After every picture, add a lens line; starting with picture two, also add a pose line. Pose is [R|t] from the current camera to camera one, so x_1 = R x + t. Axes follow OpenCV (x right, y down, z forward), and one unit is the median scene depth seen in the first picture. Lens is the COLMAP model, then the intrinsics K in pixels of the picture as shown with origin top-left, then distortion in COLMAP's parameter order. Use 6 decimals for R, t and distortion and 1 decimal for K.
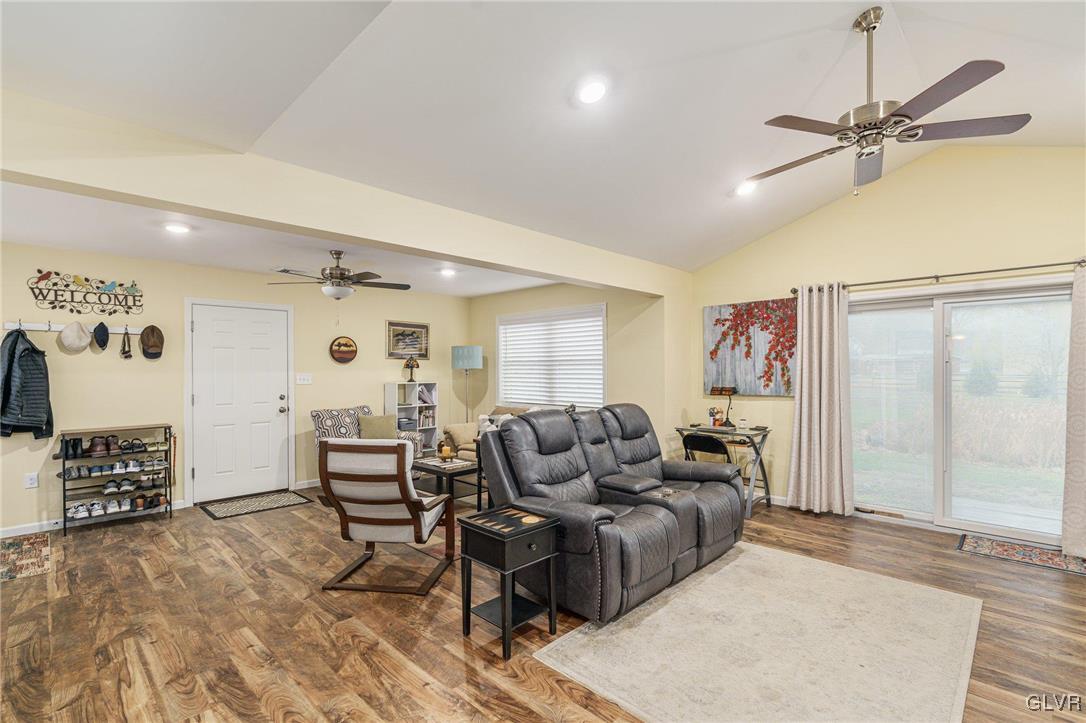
lens RADIAL K [[496.8, 0, 543.6], [0, 496.8, 369.2], [0, 0, 1]] dist [-0.005658, 0.001954]
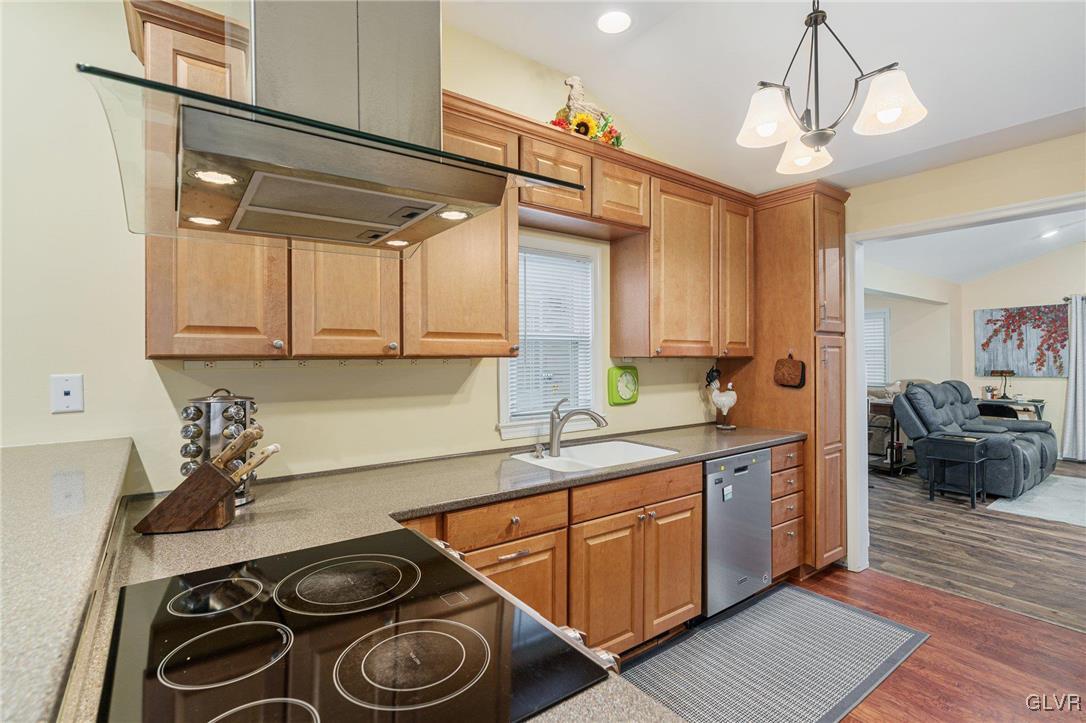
lens RADIAL K [[496.8, 0, 548.5], [0, 496.8, 359.9], [0, 0, 1]] dist [-0.005658, 0.001954]
pose [[0.989094, 0.000105, -0.147285, -0.664106], [0.000168, 0.999998, 0.001841, 0.004850], [0.147285, -0.001846, 0.989092, -0.520463]]
